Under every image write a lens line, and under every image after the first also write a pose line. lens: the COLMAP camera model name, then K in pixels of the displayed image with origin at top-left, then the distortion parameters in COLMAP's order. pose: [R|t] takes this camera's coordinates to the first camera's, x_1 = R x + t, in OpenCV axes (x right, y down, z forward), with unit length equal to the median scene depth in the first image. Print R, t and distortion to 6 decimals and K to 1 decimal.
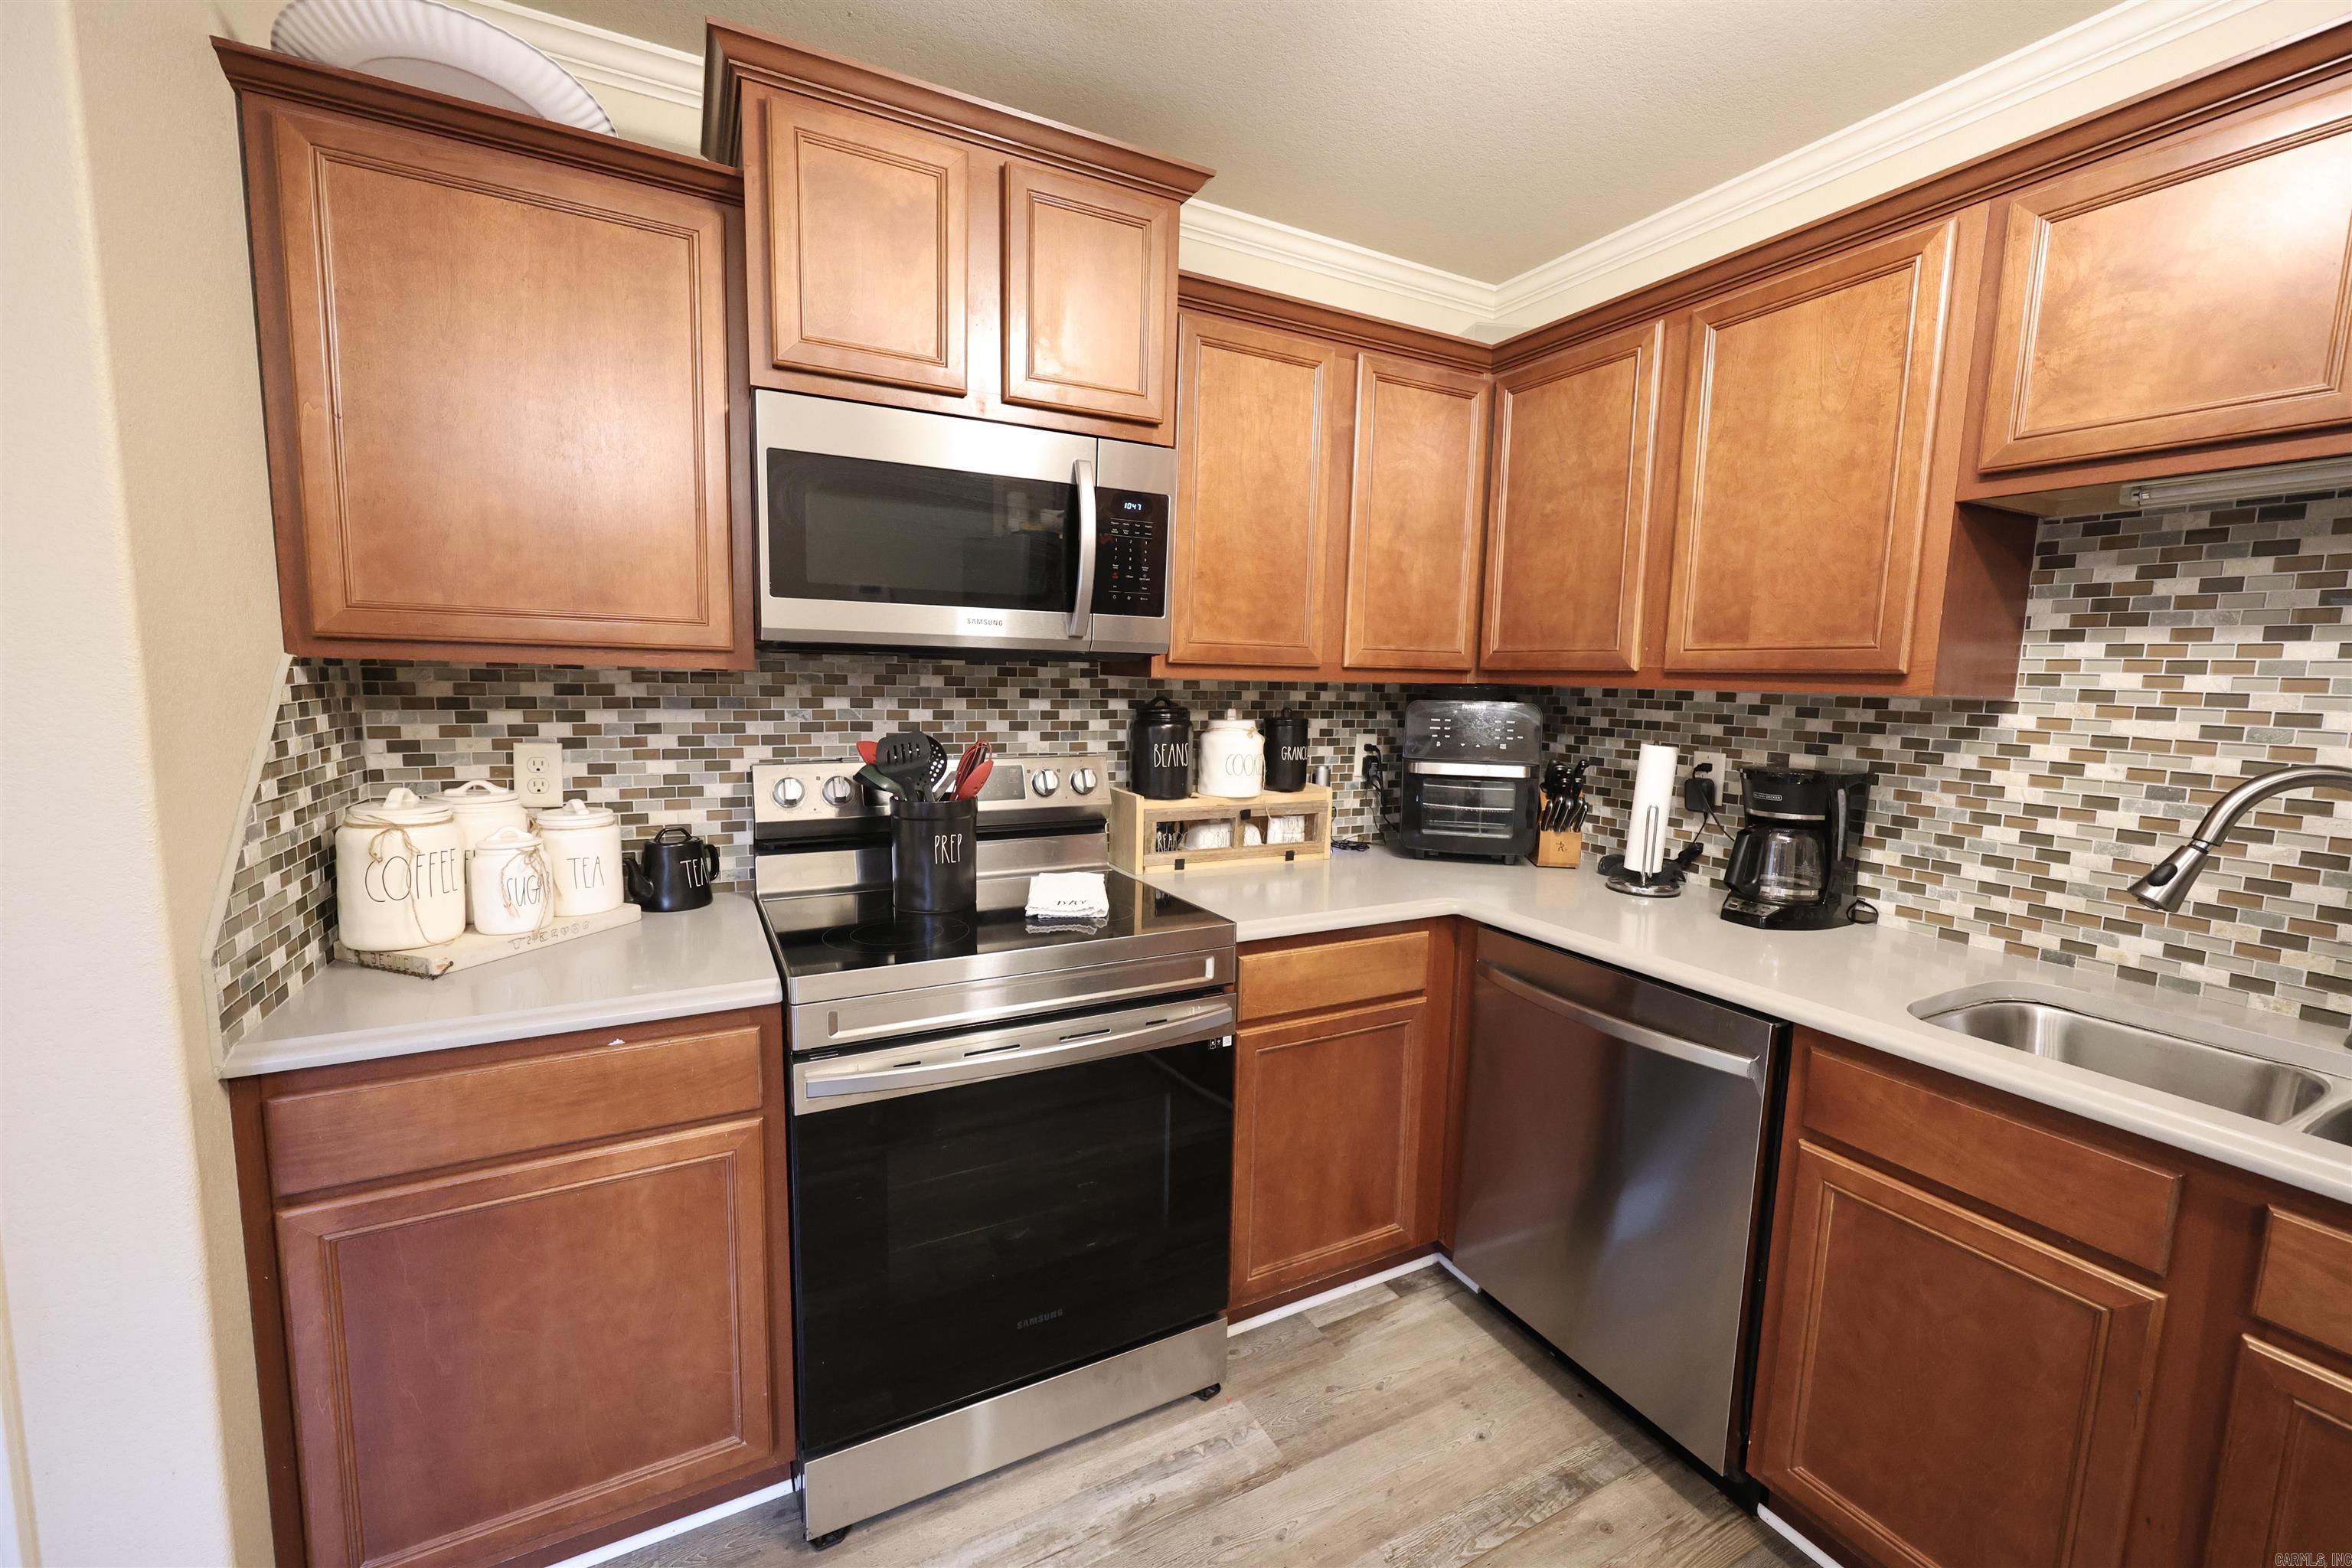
lens RADIAL K [[940.4, 0, 1170.9], [0, 940.4, 782.5], [0, 0, 1]] dist [-0.000998, 0.000032]
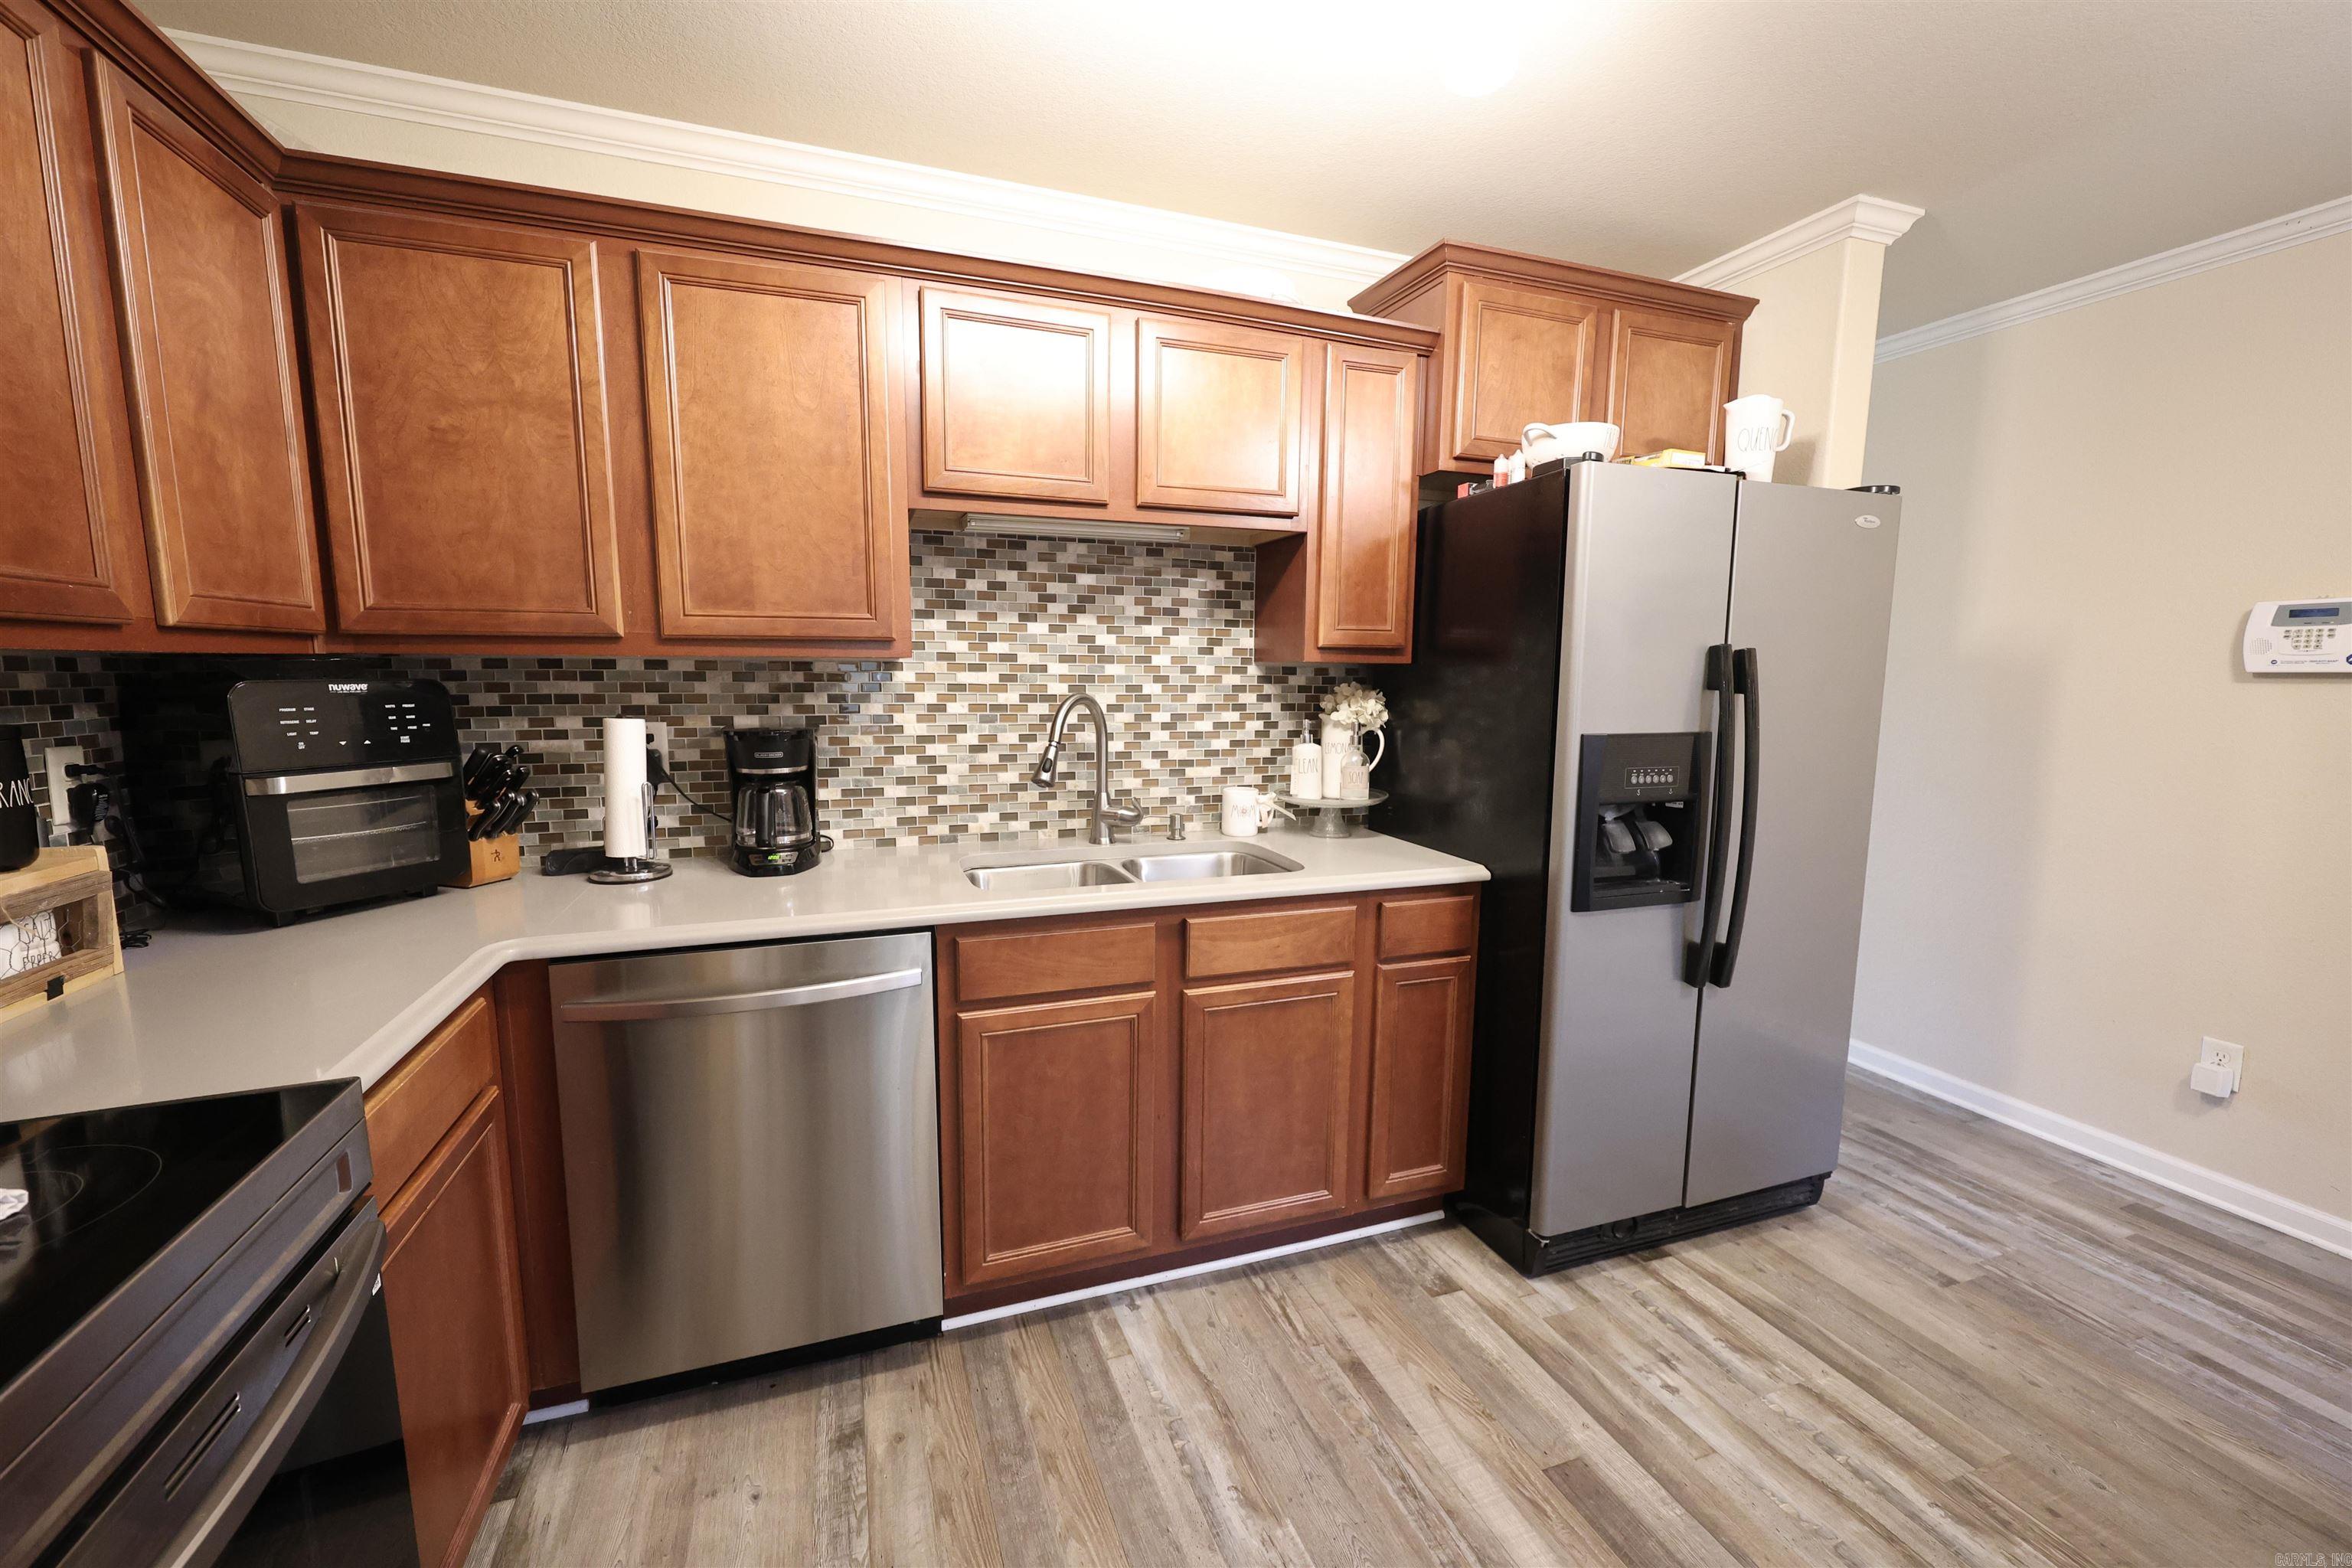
lens RADIAL K [[940.4, 0, 1174.8], [0, 940.4, 789.5], [0, 0, 1]] dist [-0.000998, 0.000032]
pose [[0.133017, -0.150454, 0.979627, -0.366190], [0.112474, 0.984317, 0.135902, -0.040460], [-0.984711, 0.092106, 0.147854, 0.386418]]
